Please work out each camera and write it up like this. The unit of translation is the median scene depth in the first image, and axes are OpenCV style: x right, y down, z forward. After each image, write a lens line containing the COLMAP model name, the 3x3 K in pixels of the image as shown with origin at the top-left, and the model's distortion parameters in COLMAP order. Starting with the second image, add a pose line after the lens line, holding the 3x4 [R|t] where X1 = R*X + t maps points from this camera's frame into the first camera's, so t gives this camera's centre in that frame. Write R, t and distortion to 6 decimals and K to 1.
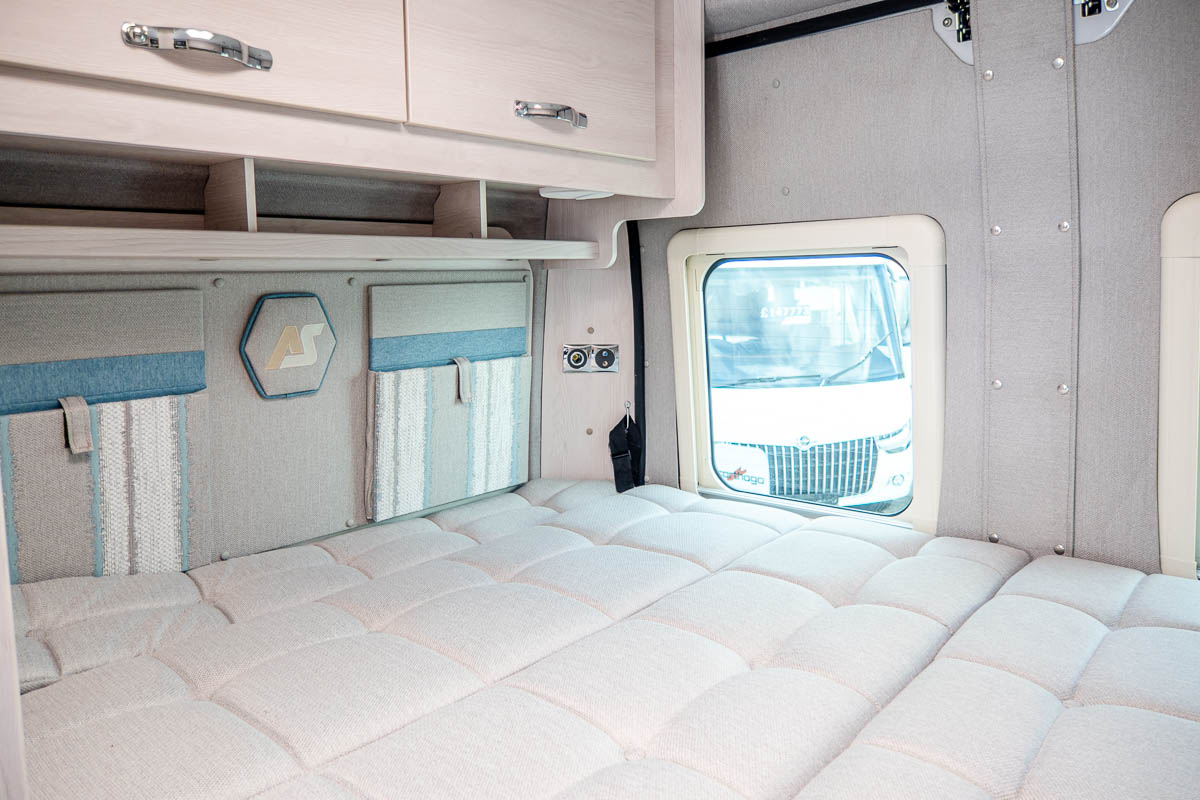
lens RADIAL K [[850.8, 0, 596.7], [0, 850.8, 339.9], [0, 0, 1]] dist [-0.002960, -0.001044]
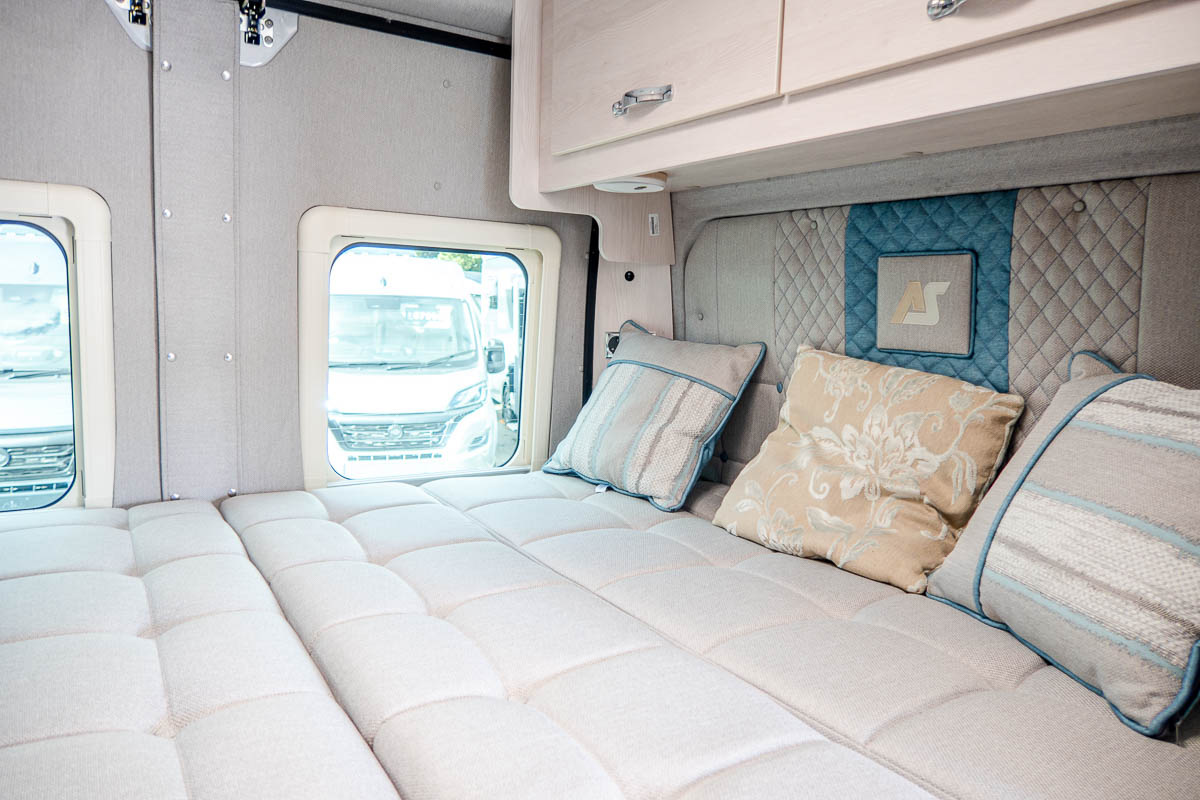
lens RADIAL K [[826.8, 0, 600.0], [0, 826.8, 400.0], [0, 0, 1]] dist [-0.005957, -0.002298]
pose [[0.272752, -0.079630, 0.958783, -0.317040], [0.028548, 0.996800, 0.074666, 0.034815], [-0.961661, 0.007006, 0.274152, 0.144215]]
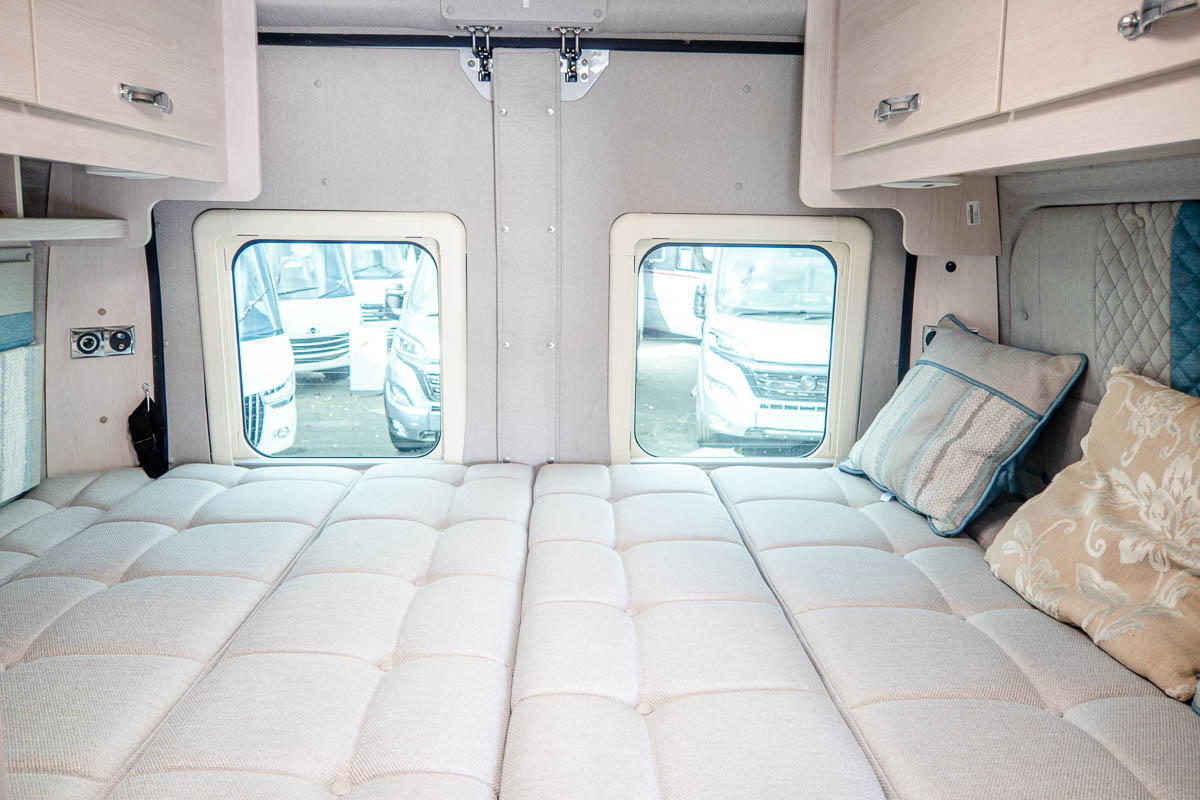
lens RADIAL K [[850.8, 0, 596.7], [0, 850.8, 339.9], [0, 0, 1]] dist [-0.002960, -0.001044]
pose [[0.726656, -0.060267, 0.684353, -0.268954], [0.020090, 0.997583, 0.066520, -0.033593], [-0.686708, -0.034589, 0.726110, -0.050559]]
